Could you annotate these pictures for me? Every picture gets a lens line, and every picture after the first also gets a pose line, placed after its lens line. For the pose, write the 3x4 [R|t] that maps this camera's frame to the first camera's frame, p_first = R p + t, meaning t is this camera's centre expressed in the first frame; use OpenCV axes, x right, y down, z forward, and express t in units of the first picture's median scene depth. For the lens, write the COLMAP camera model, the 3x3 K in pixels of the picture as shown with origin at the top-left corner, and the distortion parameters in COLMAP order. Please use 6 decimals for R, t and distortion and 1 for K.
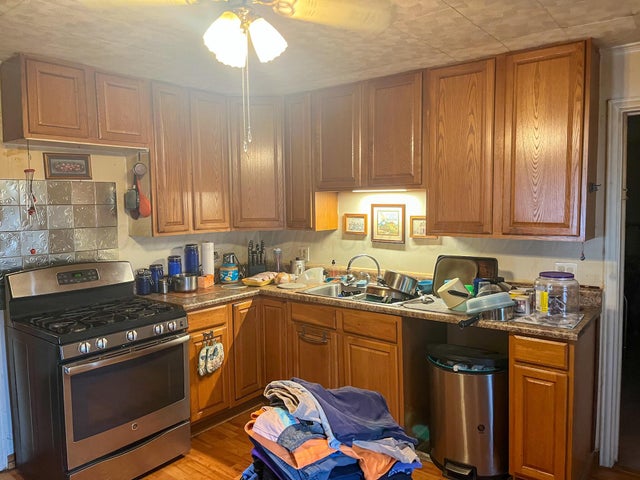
lens RADIAL K [[485.1, 0, 320.0], [0, 485.1, 240.0], [0, 0, 1]] dist [0.000496, 0.000019]
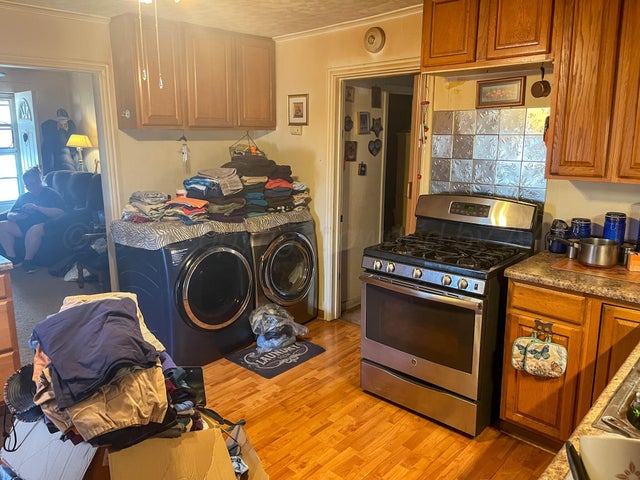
lens RADIAL K [[485.1, 0, 320.0], [0, 485.1, 240.0], [0, 0, 1]] dist [0.000496, 0.000019]
pose [[-0.089798, 0.224767, -0.970266, 0.456896], [-0.078742, 0.969550, 0.231889, -0.063261], [0.992842, 0.097224, -0.069365, 0.710257]]
